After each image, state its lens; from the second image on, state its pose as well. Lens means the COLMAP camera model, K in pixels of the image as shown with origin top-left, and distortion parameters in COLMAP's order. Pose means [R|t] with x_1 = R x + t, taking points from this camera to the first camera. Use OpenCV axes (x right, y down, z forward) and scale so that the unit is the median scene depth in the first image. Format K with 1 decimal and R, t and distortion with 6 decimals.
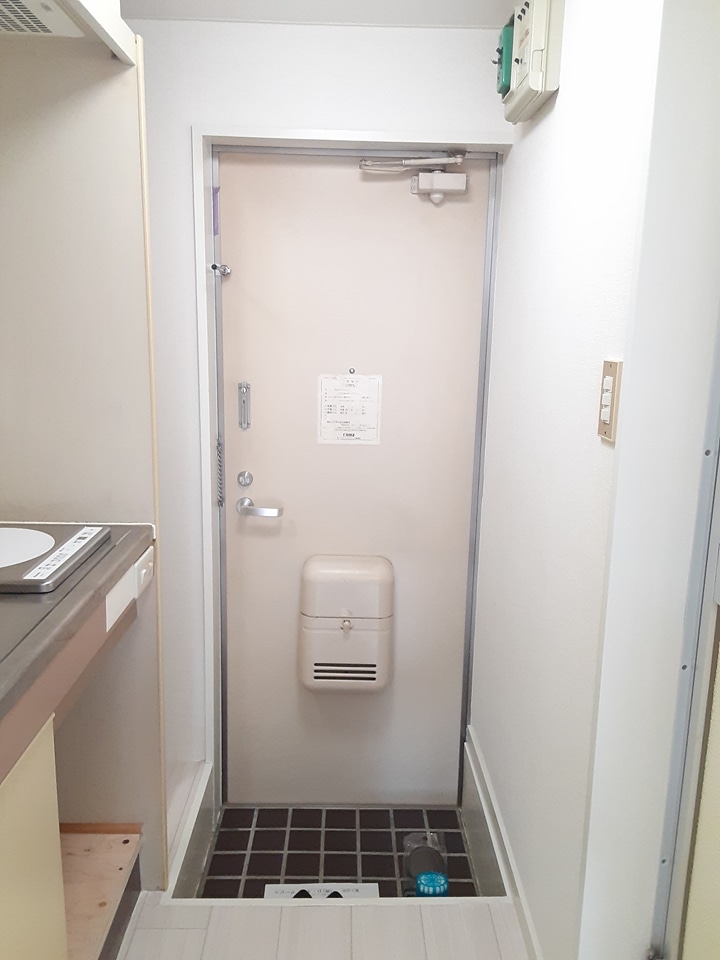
lens RADIAL K [[781.9, 0, 356.8], [0, 781.9, 470.3], [0, 0, 1]] dist [0.129454, -0.161840]
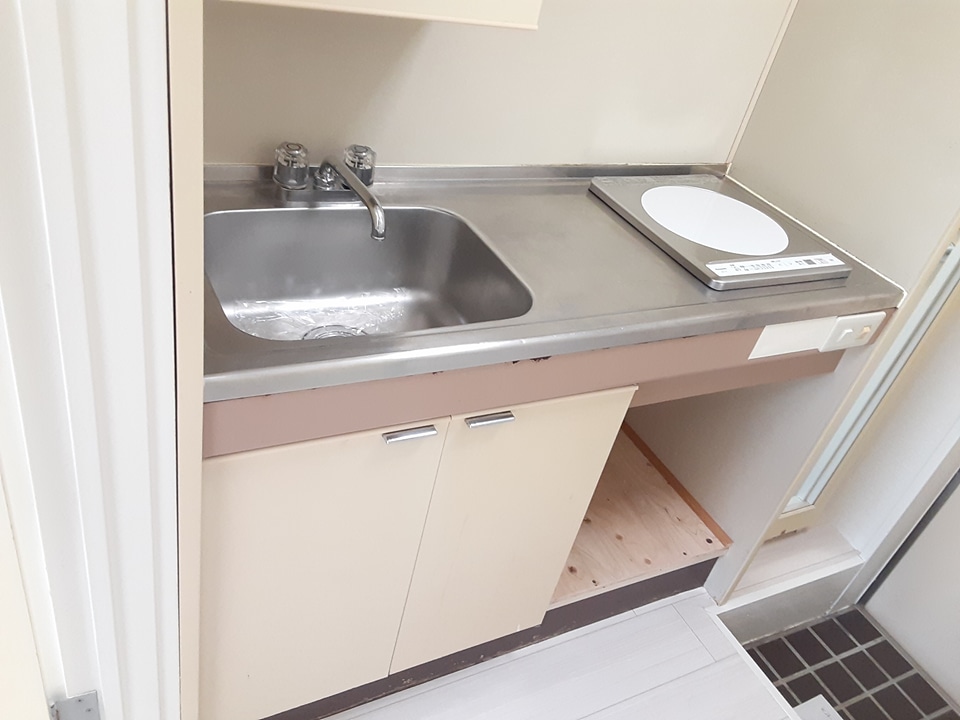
lens RADIAL K [[781.9, 0, 468.4], [0, 781.9, 356.4], [0, 0, 1]] dist [0.129454, -0.161840]
pose [[0.435659, 0.575266, -0.692293, 0.123233], [-0.365102, 0.815945, 0.448257, -0.064636], [0.822740, 0.057470, 0.565505, 0.121454]]
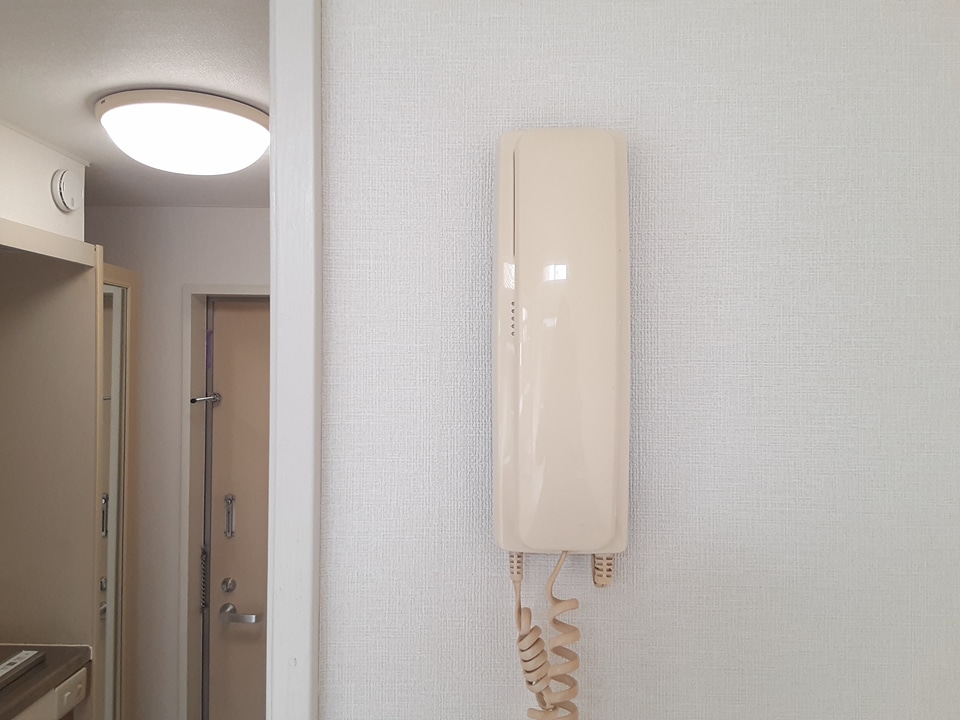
lens RADIAL K [[781.9, 0, 468.4], [0, 781.9, 356.4], [0, 0, 1]] dist [0.129454, -0.161840]
pose [[0.998856, -0.013714, -0.045807, 0.250445], [0.003915, 0.978225, -0.207509, -0.071304], [0.047655, 0.207092, 0.977160, -0.116008]]
